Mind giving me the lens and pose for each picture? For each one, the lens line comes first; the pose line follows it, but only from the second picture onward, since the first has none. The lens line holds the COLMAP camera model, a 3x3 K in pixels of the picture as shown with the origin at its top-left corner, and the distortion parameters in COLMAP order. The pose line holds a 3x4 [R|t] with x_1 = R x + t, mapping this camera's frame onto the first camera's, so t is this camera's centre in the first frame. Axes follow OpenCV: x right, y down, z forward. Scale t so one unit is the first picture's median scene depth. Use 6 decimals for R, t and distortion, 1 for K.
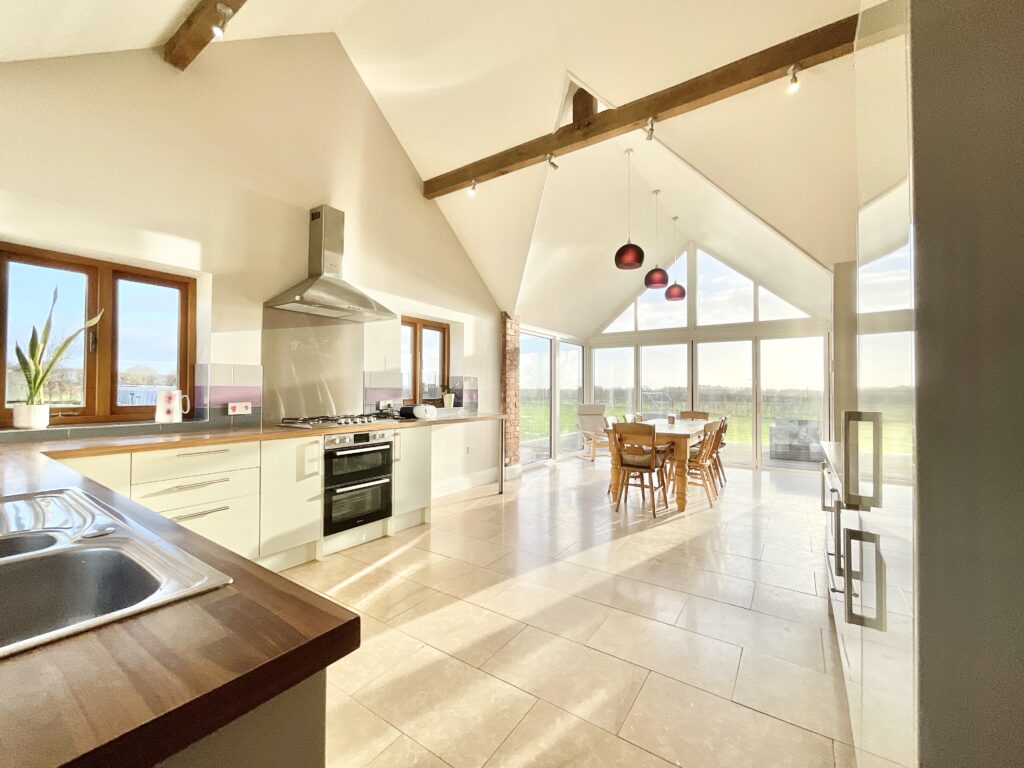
lens RADIAL K [[417.1, 0, 511.0], [0, 417.1, 381.3], [0, 0, 1]] dist [0.001787, 0.000520]
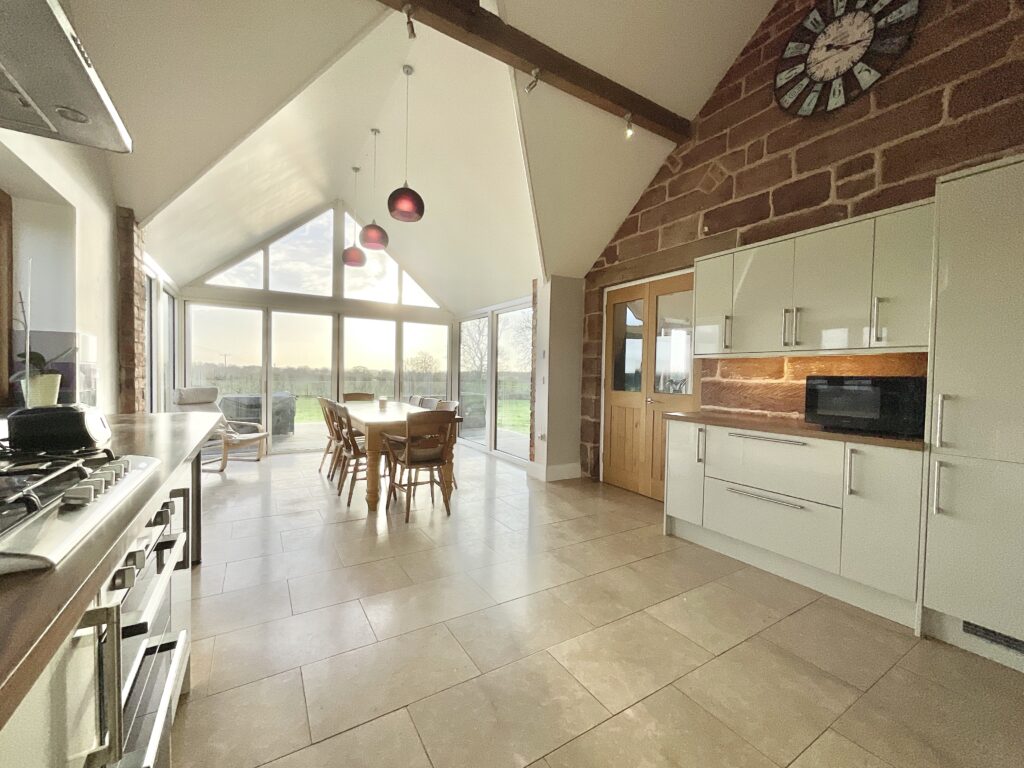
lens RADIAL K [[417.1, 0, 514.2], [0, 417.1, 385.1], [0, 0, 1]] dist [0.001787, 0.000520]
pose [[0.408258, -0.019727, 0.912653, -0.271170], [-0.042050, 0.998299, 0.040388, 0.003927], [-0.911898, -0.054866, 0.406734, 0.342762]]
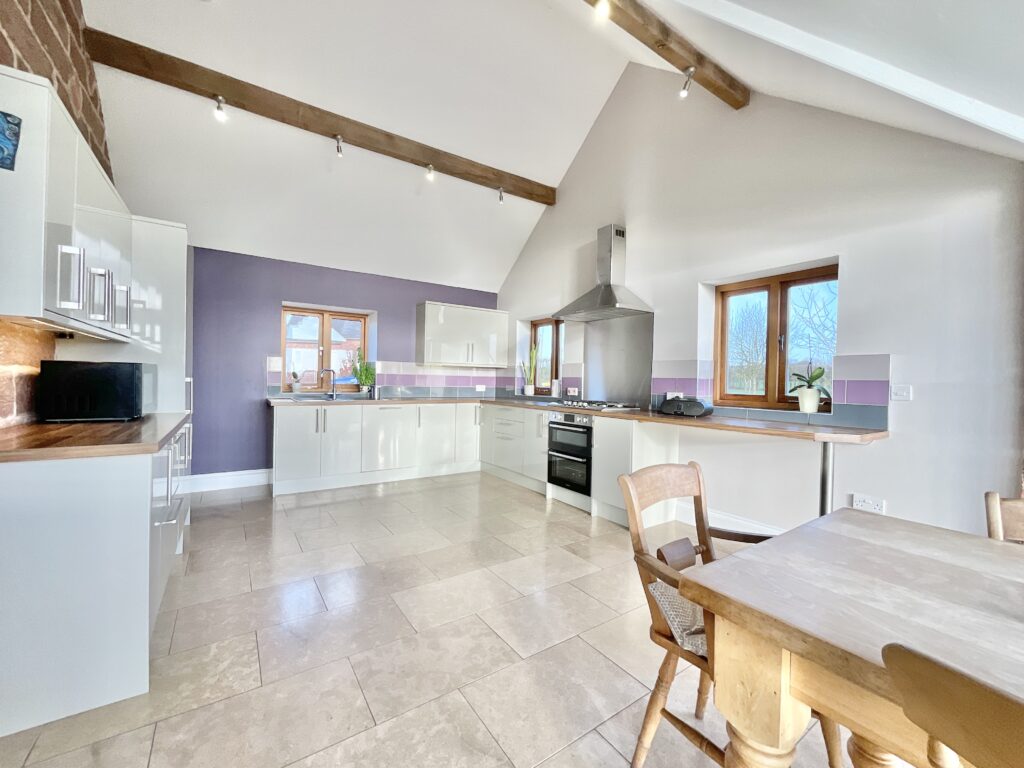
lens RADIAL K [[417.1, 0, 506.8], [0, 417.1, 386.7], [0, 0, 1]] dist [0.001787, 0.000520]
pose [[-0.372438, 0.006260, -0.928036, 0.456579], [0.011383, 0.999933, 0.002177, 0.022833], [0.927987, -0.009753, -0.372484, 0.702785]]
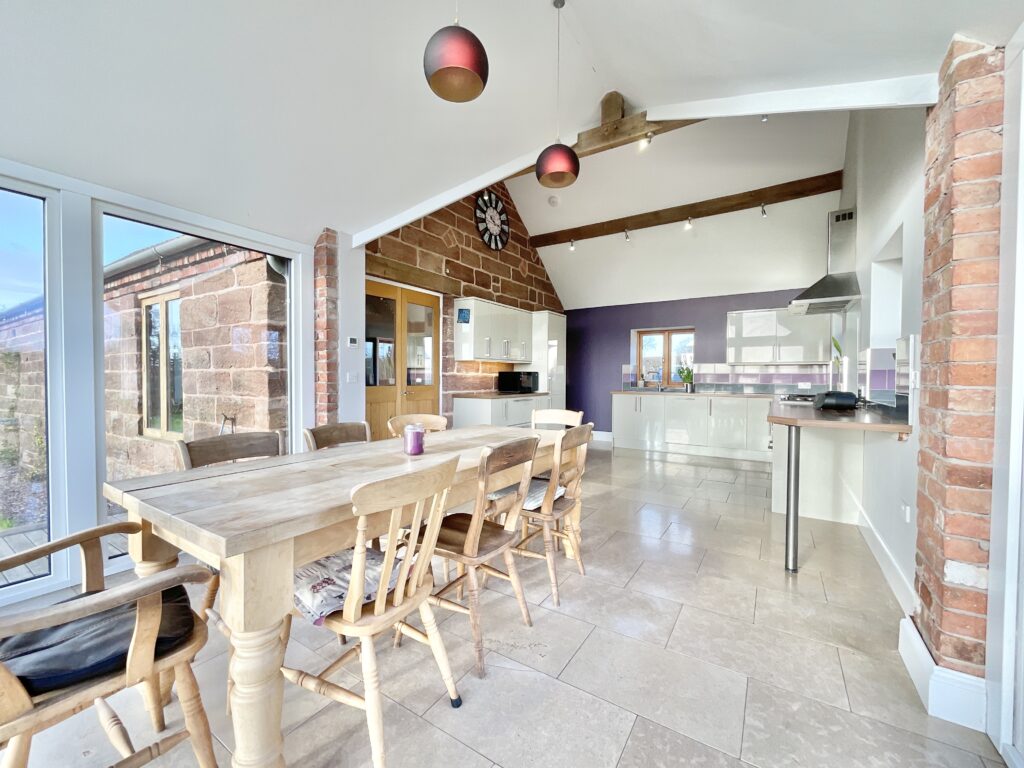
lens RADIAL K [[417.1, 0, 512.2], [0, 417.1, 388.3], [0, 0, 1]] dist [0.001787, 0.000520]
pose [[-0.999812, -0.007606, -0.017835, 0.272728], [-0.007529, 0.999962, -0.004385, 0.043103], [0.017868, -0.004249, -0.999831, 1.232260]]
